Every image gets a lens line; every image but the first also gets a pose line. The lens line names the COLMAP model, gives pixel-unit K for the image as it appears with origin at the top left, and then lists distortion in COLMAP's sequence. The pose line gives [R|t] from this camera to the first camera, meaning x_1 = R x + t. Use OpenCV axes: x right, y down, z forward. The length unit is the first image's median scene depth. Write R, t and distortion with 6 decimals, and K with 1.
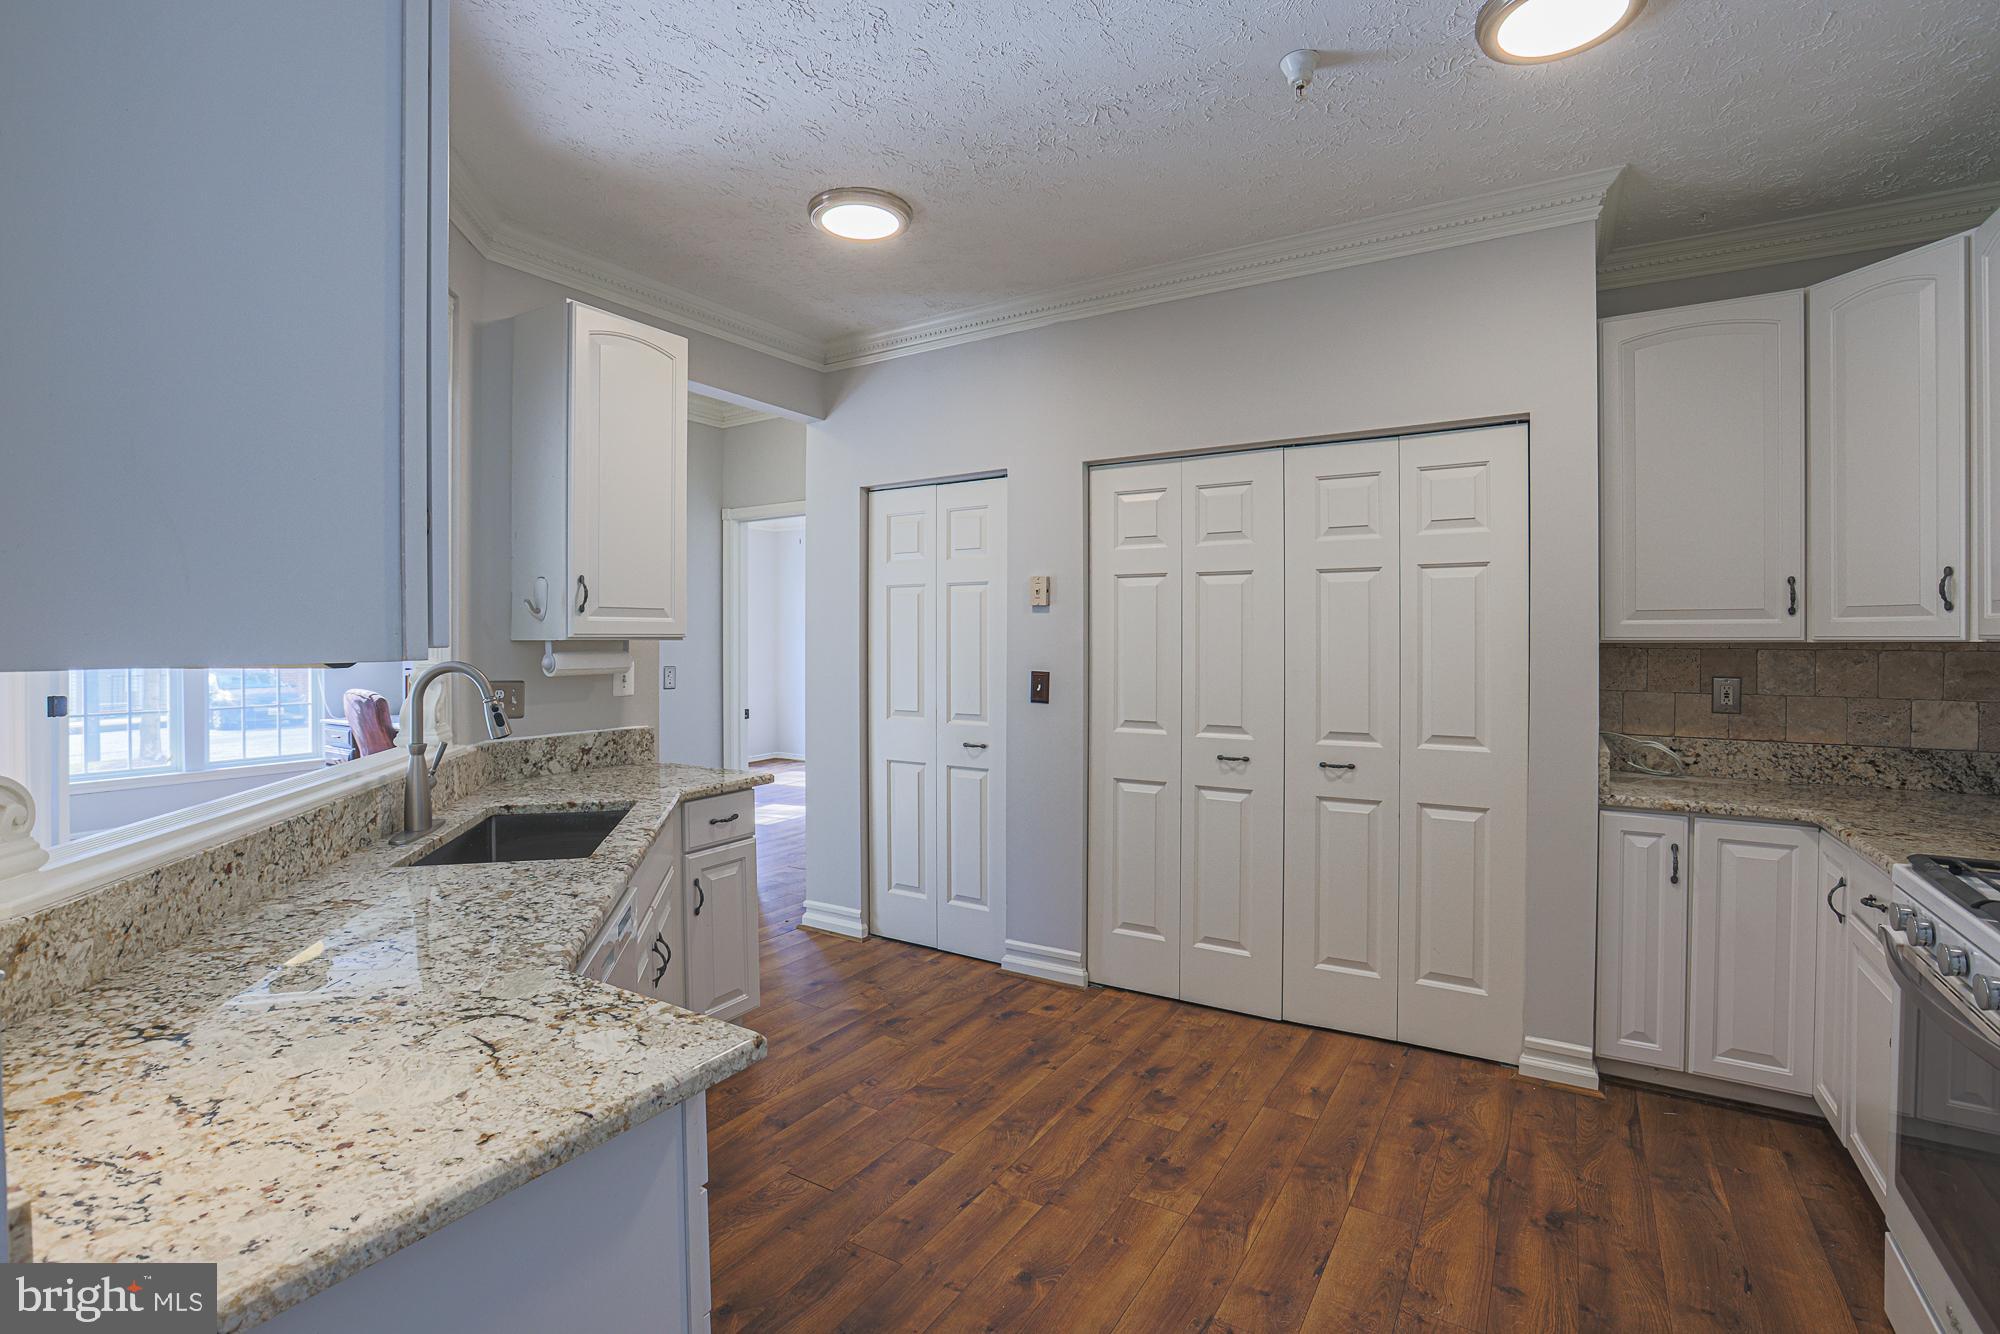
lens RADIAL K [[942.7, 0, 968.9], [0, 942.7, 658.3], [0, 0, 1]] dist [-0.059560, 0.022147]
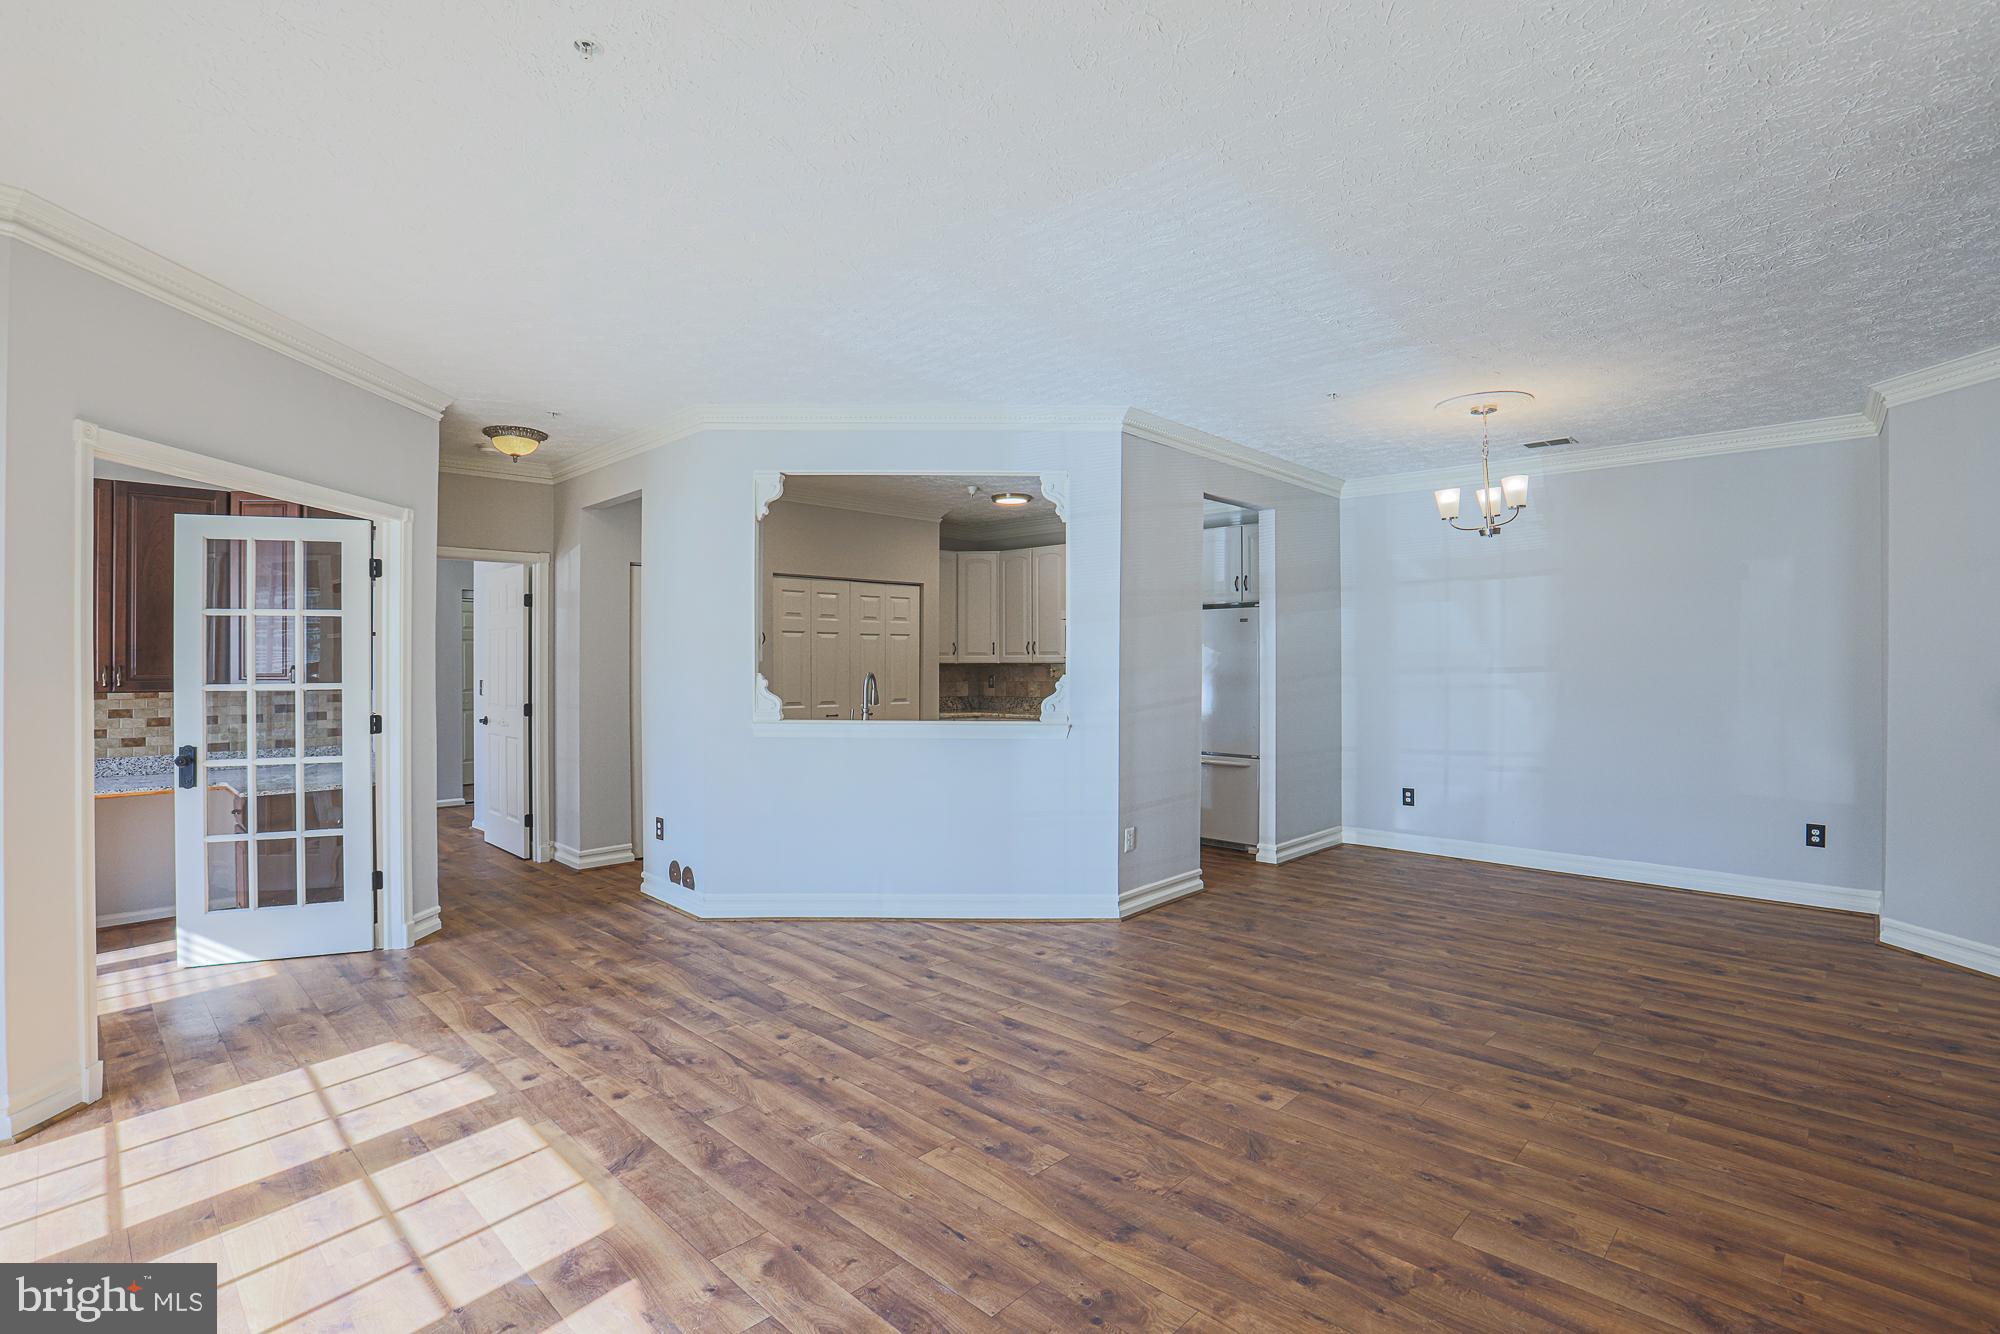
lens RADIAL K [[945.5, 0, 1010.2], [0, 945.5, 661.8], [0, 0, 1]] dist [-0.059859, 0.020221]
pose [[0.195804, 0.000362, 0.980643, -2.175258], [0.022110, 0.999744, -0.004784, -0.003765], [-0.980394, 0.022619, 0.195746, 0.170685]]
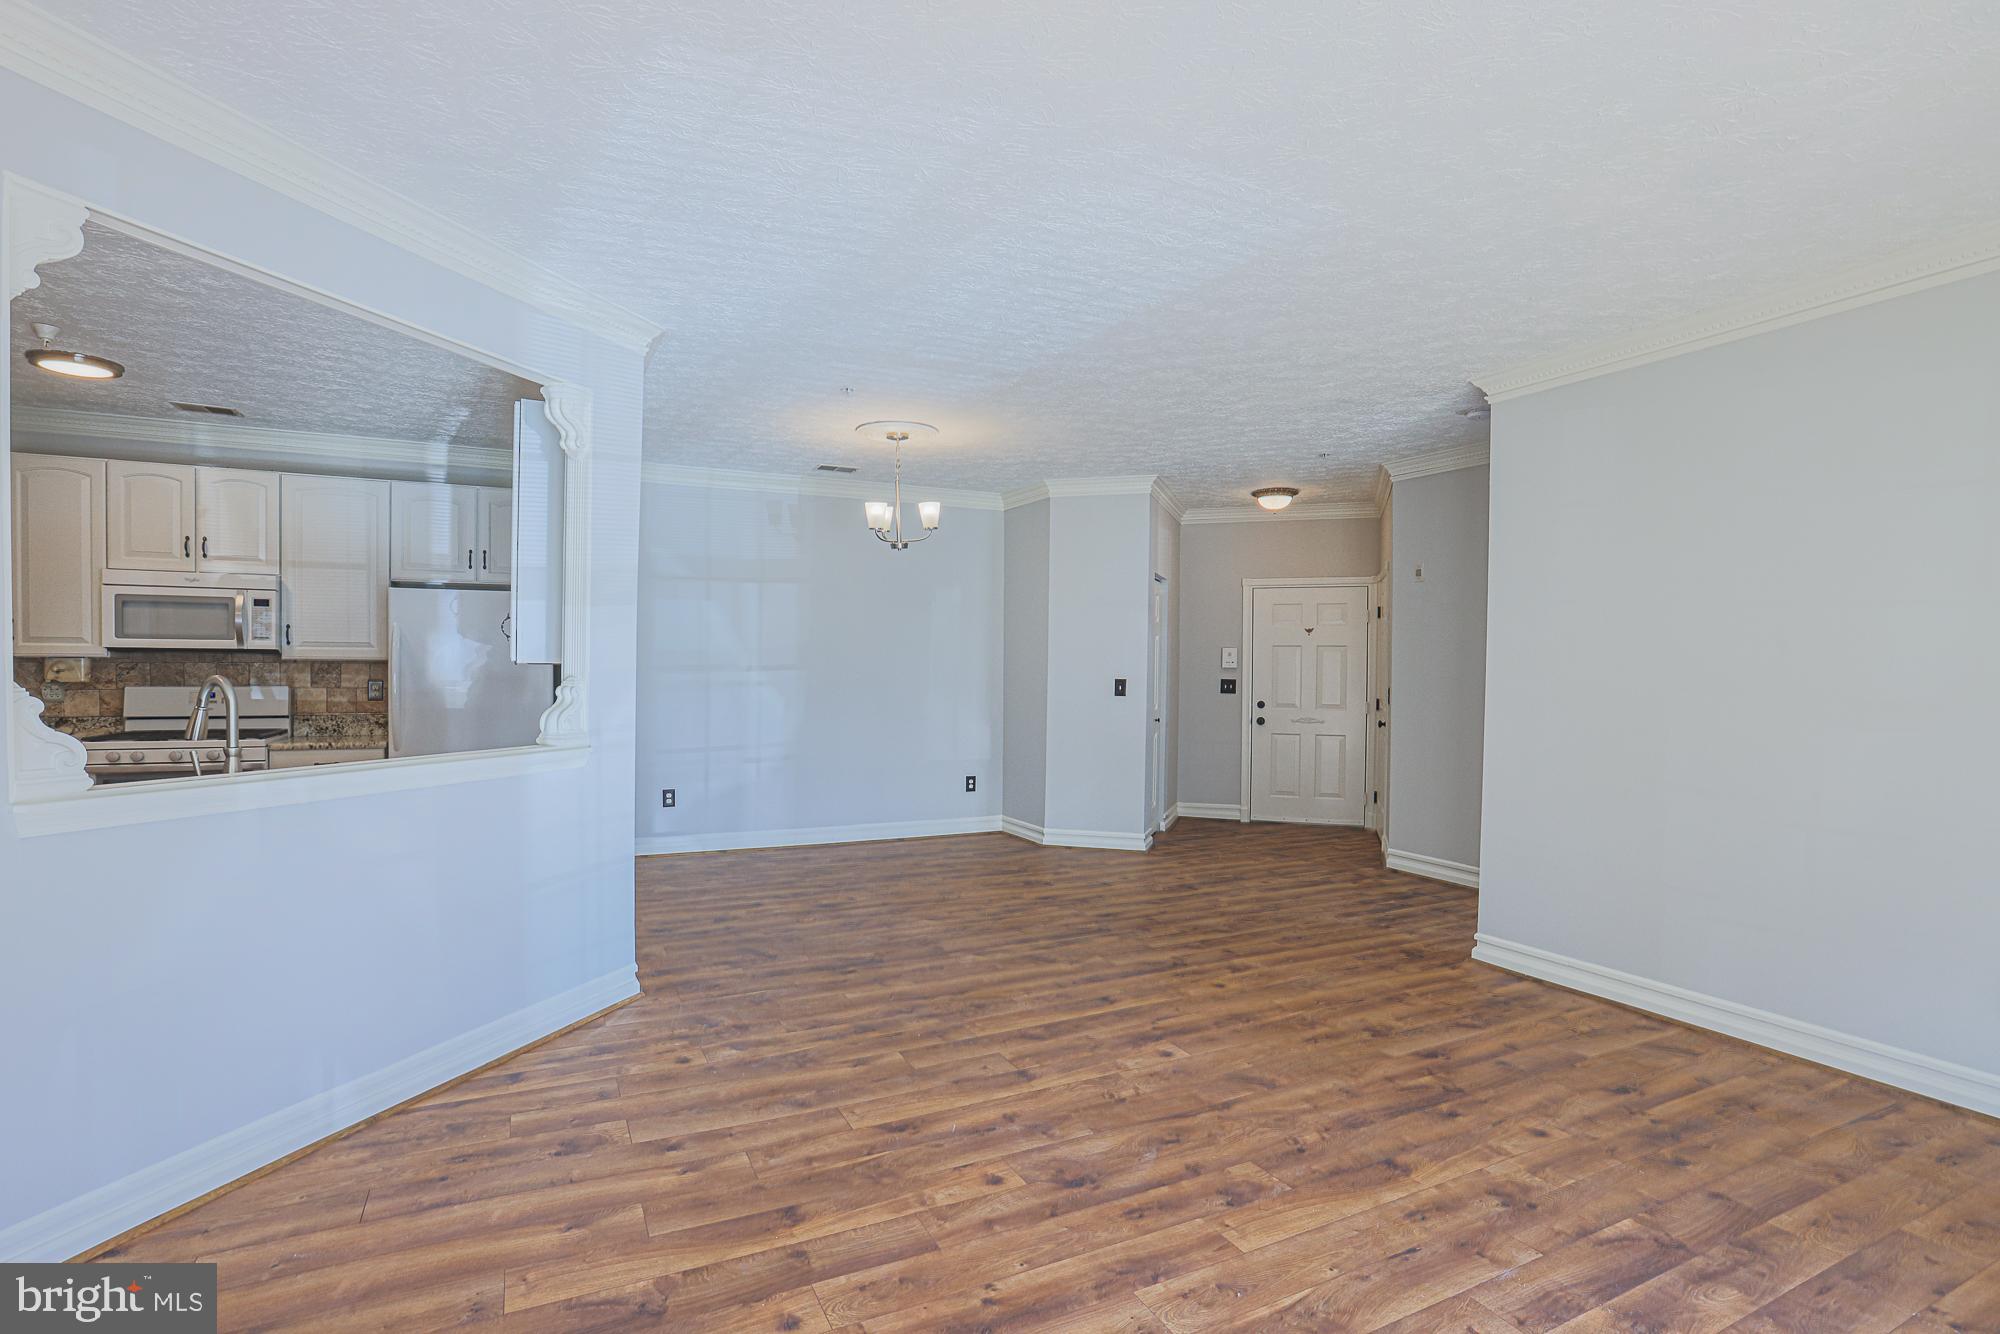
lens RADIAL K [[942.7, 0, 968.9], [0, 942.7, 658.3], [0, 0, 1]] dist [-0.059560, 0.022147]
pose [[-0.845788, -0.002264, 0.533514, -1.518383], [0.004738, 0.999920, 0.011756, -0.018357], [-0.533498, 0.012471, -0.845709, 1.179933]]
